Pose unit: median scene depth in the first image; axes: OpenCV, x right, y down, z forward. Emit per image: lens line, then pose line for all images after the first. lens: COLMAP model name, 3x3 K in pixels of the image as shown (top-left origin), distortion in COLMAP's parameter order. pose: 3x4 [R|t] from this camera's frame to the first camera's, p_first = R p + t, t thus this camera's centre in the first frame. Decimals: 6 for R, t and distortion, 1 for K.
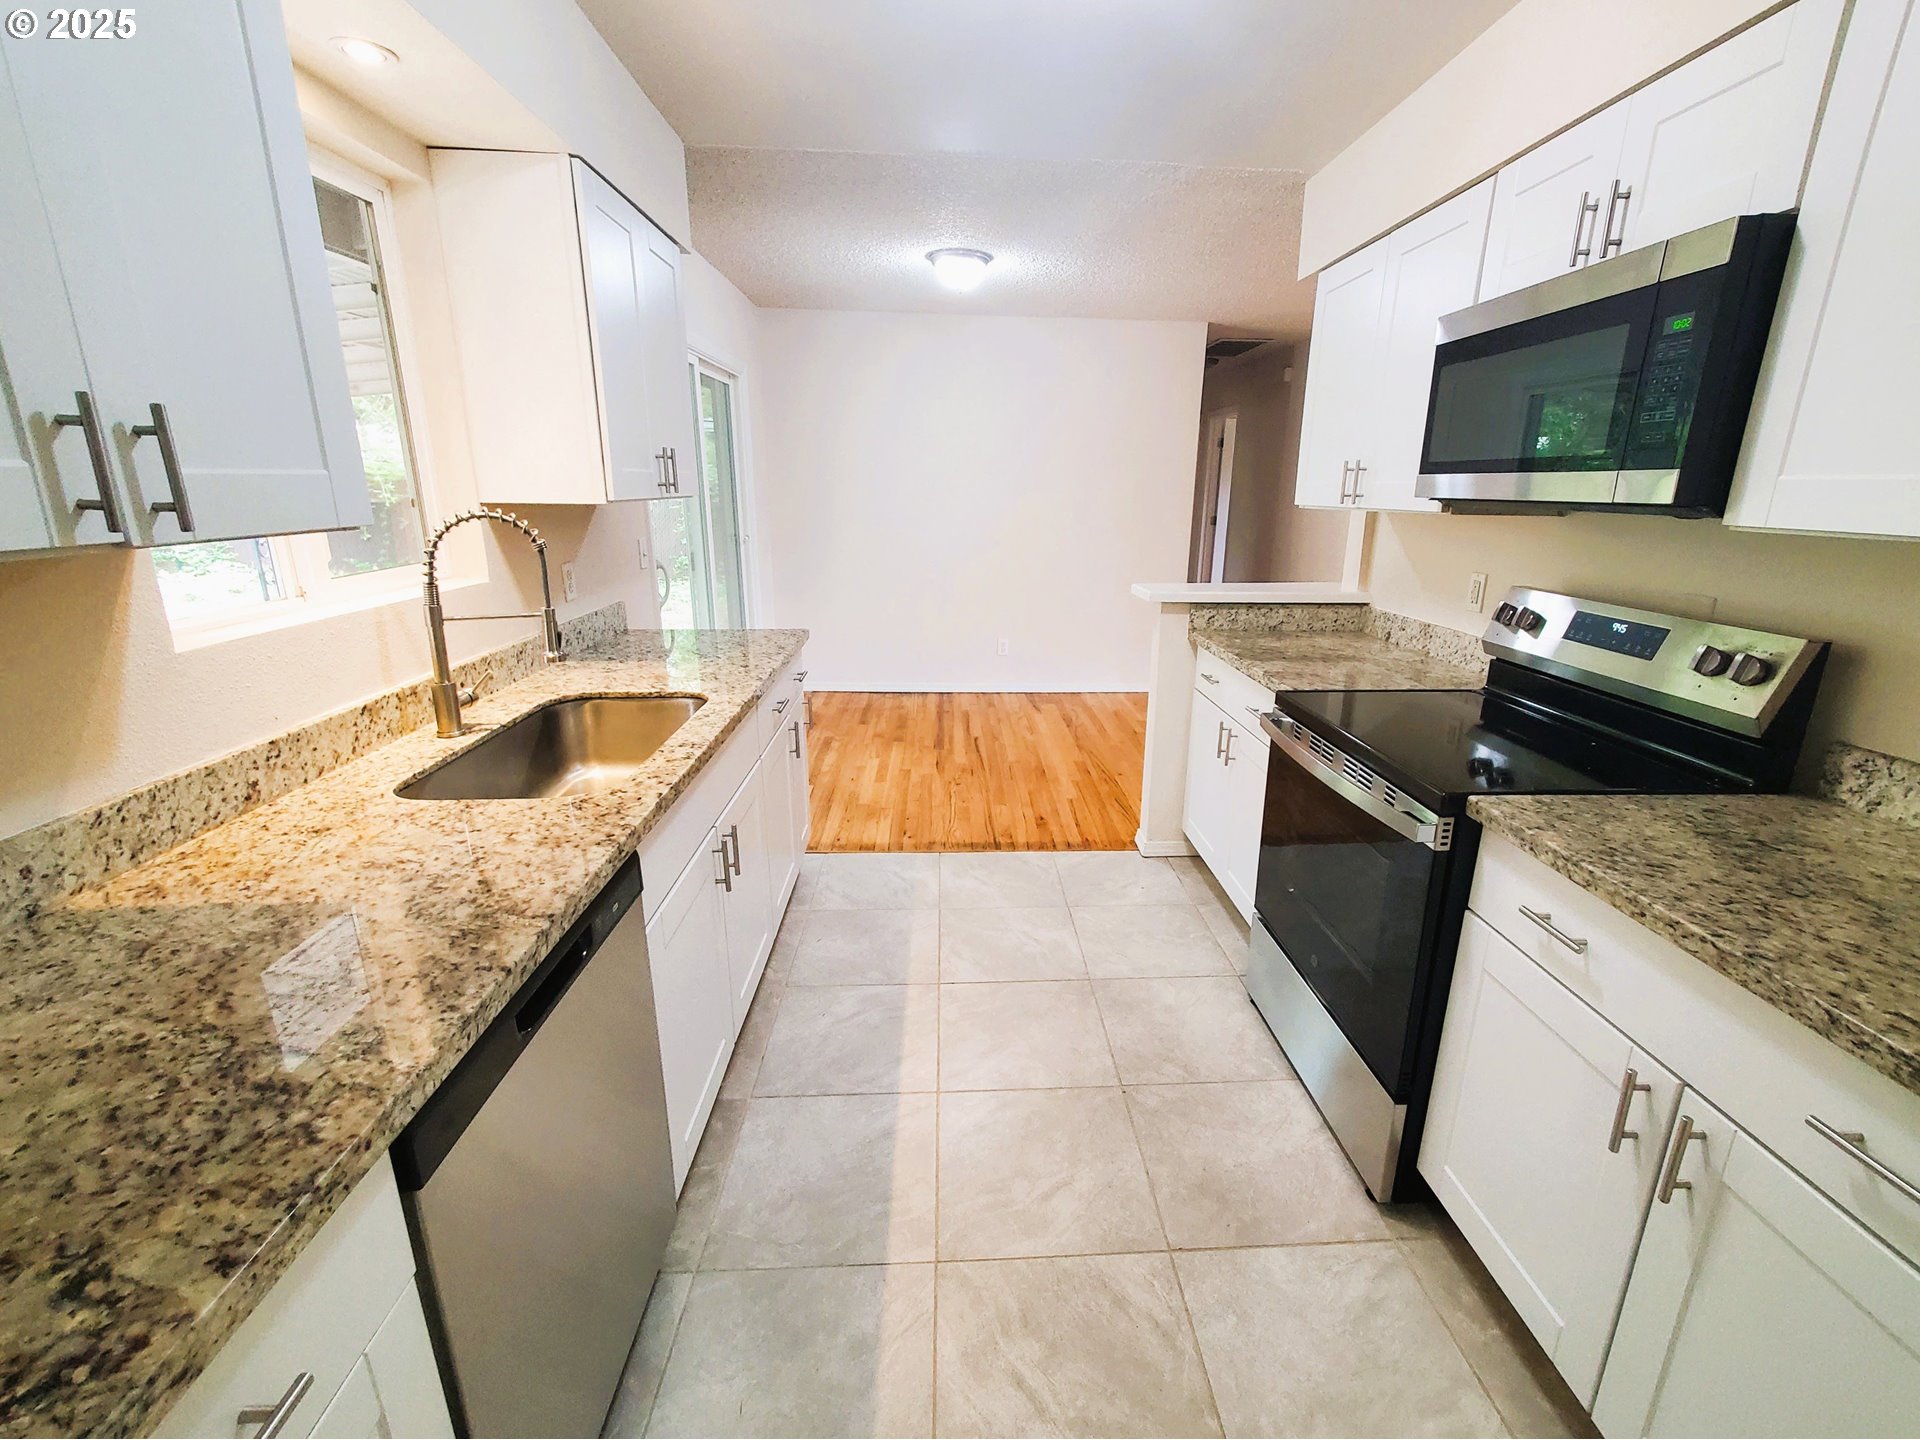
lens RADIAL K [[810.6, 0, 993.1], [0, 810.6, 716.1], [0, 0, 1]] dist [0.004096, -0.006627]
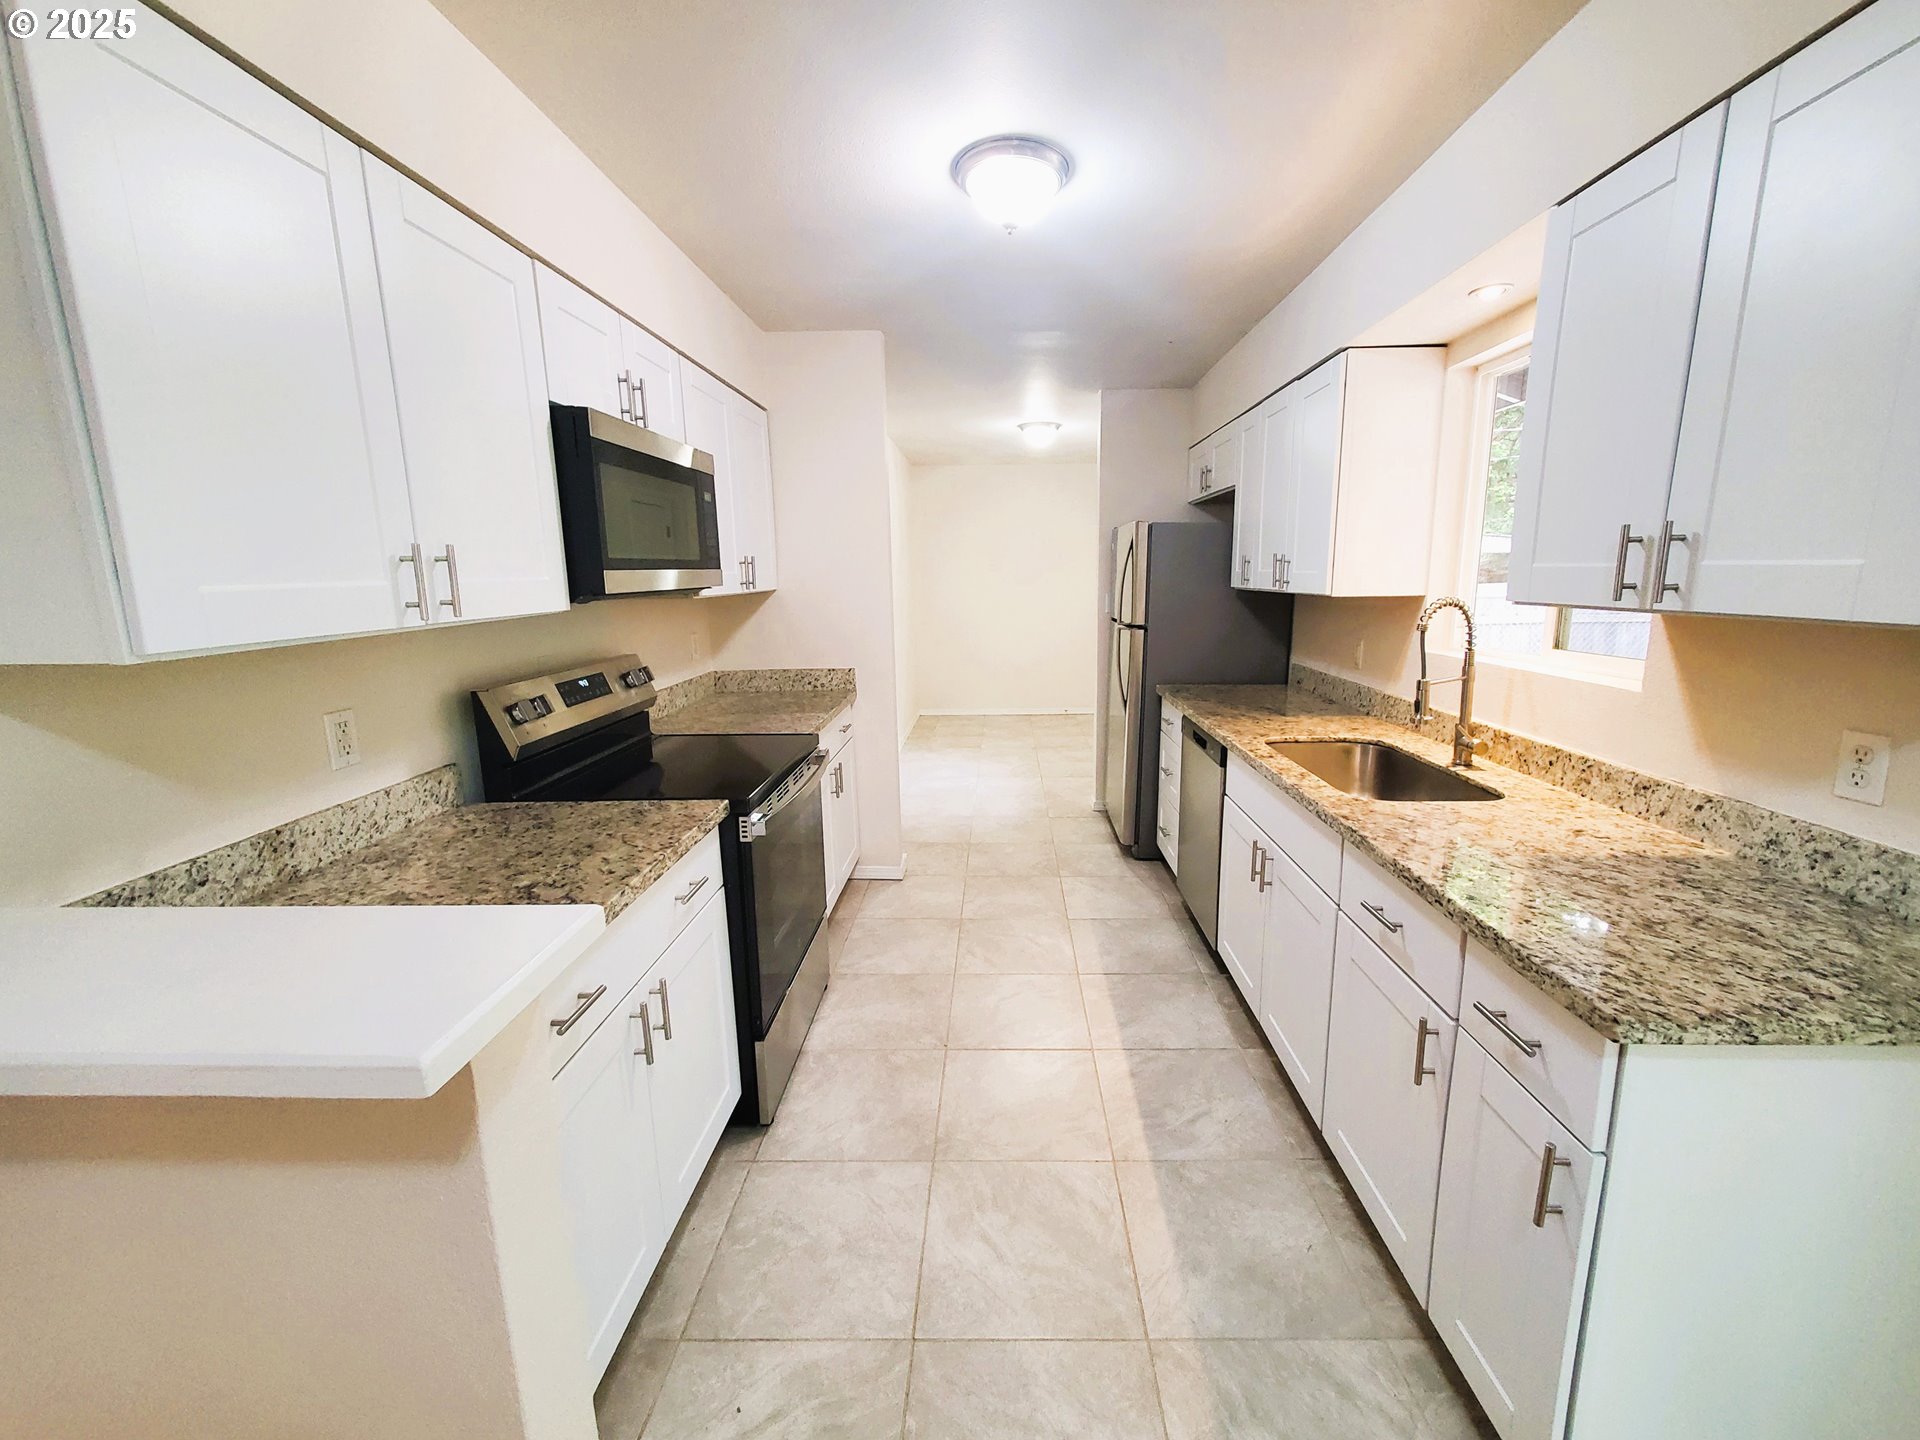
lens RADIAL K [[766.9, 0, 1002.9], [0, 766.9, 708.7], [0, 0, 1]] dist [0.002396, 0.000454]
pose [[-0.998334, -0.010384, 0.056753, 0.010275], [0.015801, 0.896850, 0.442053, -0.658602], [-0.055489, 0.442214, -0.895192, 2.245858]]
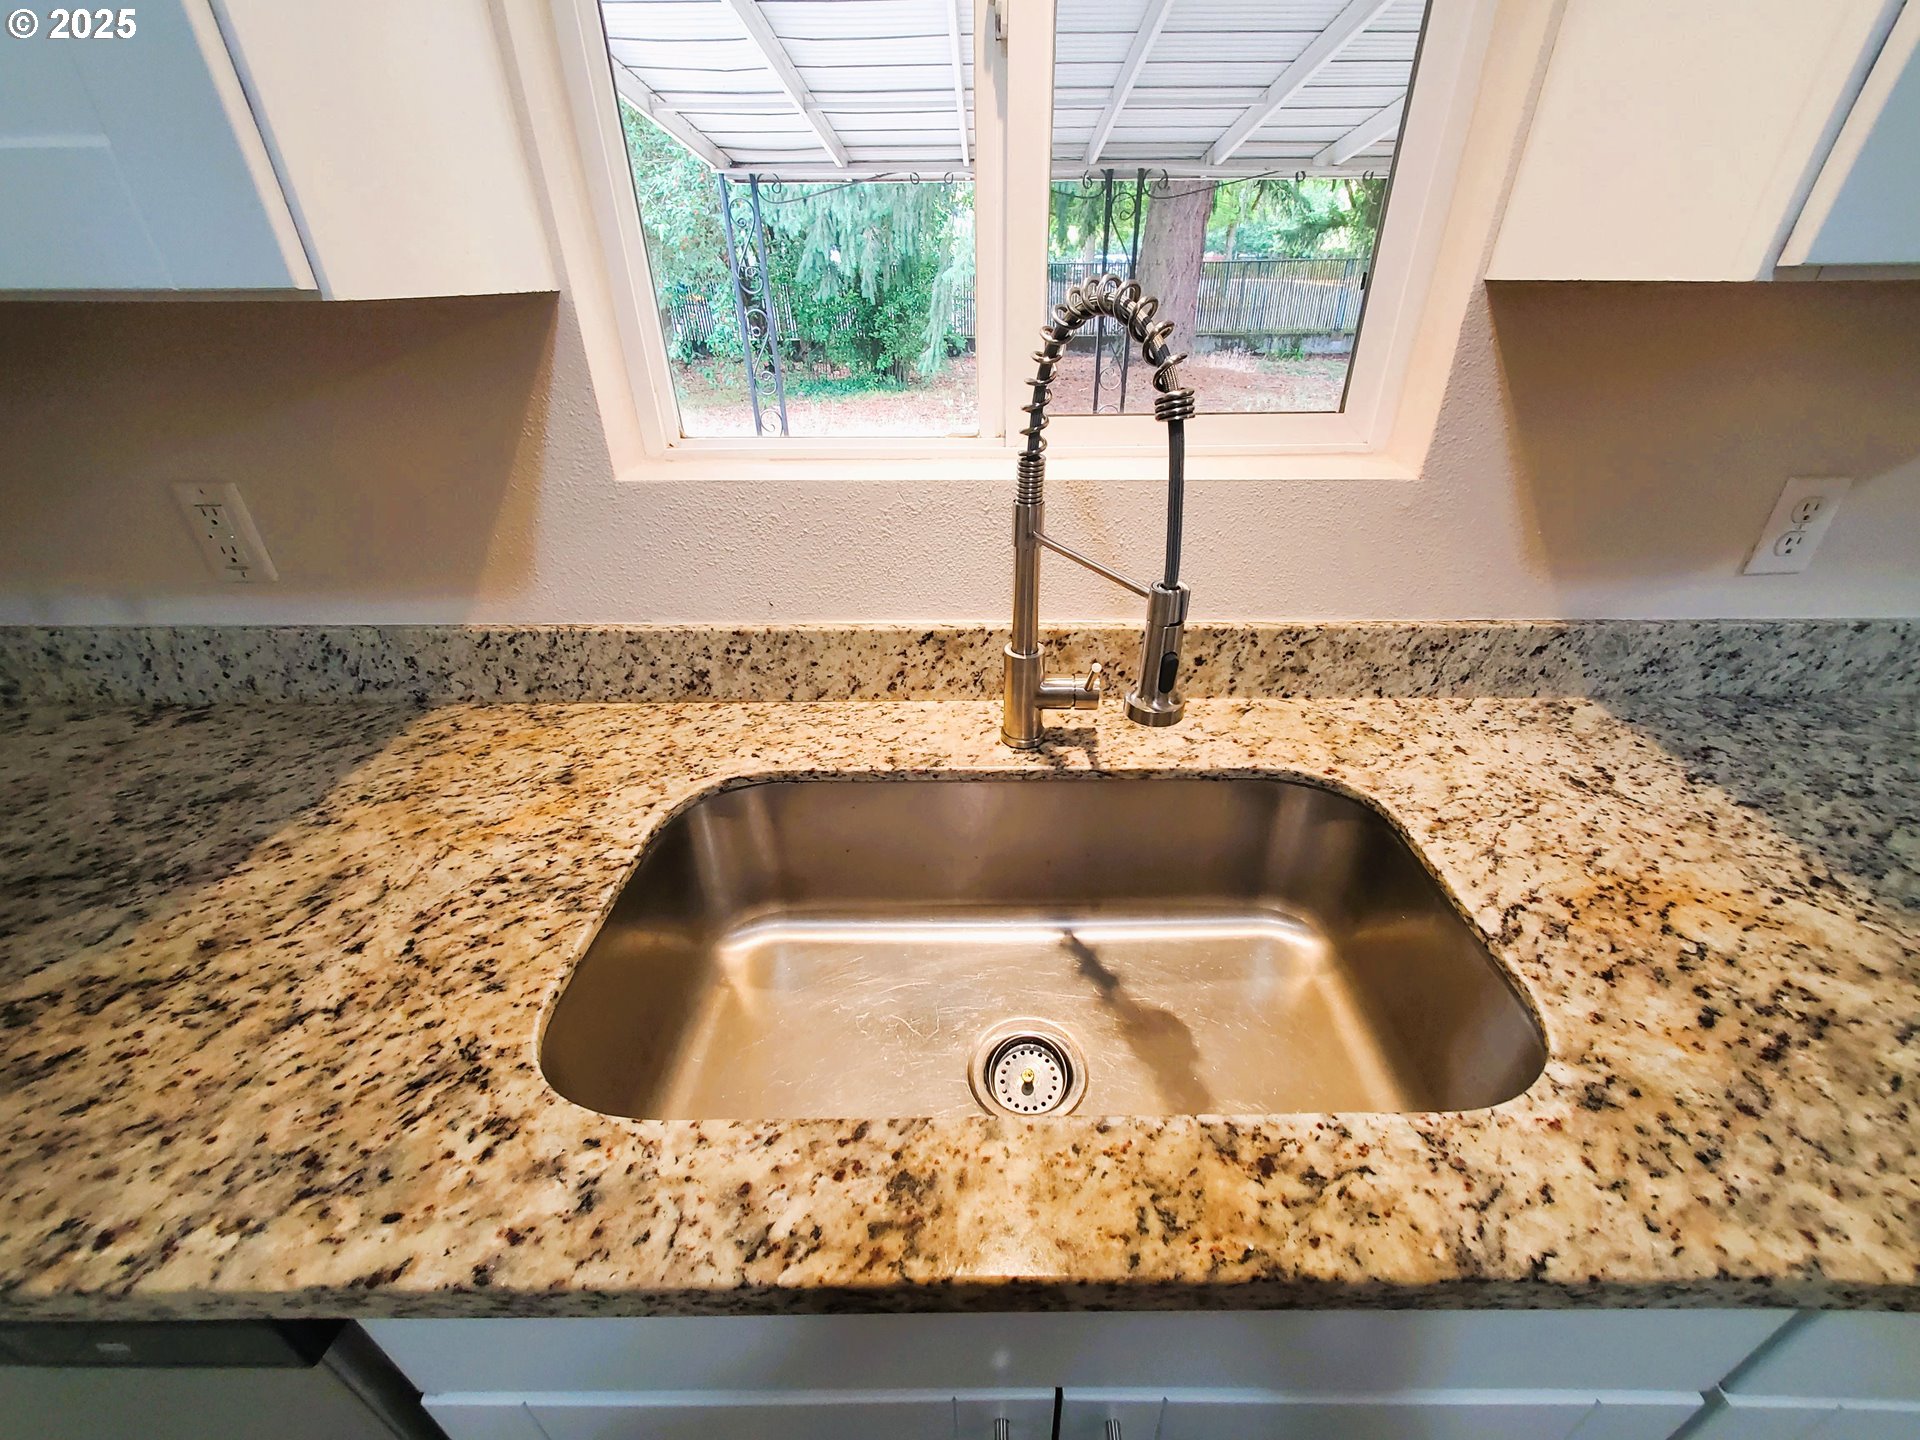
lens RADIAL K [[766.9, 0, 1002.9], [0, 766.9, 708.7], [0, 0, 1]] dist [0.002396, 0.000454]
pose [[-0.055210, 0.479299, -0.875913, -0.236051], [-0.278209, 0.835125, 0.474516, -0.248341], [0.958933, 0.269885, 0.087238, 0.991051]]
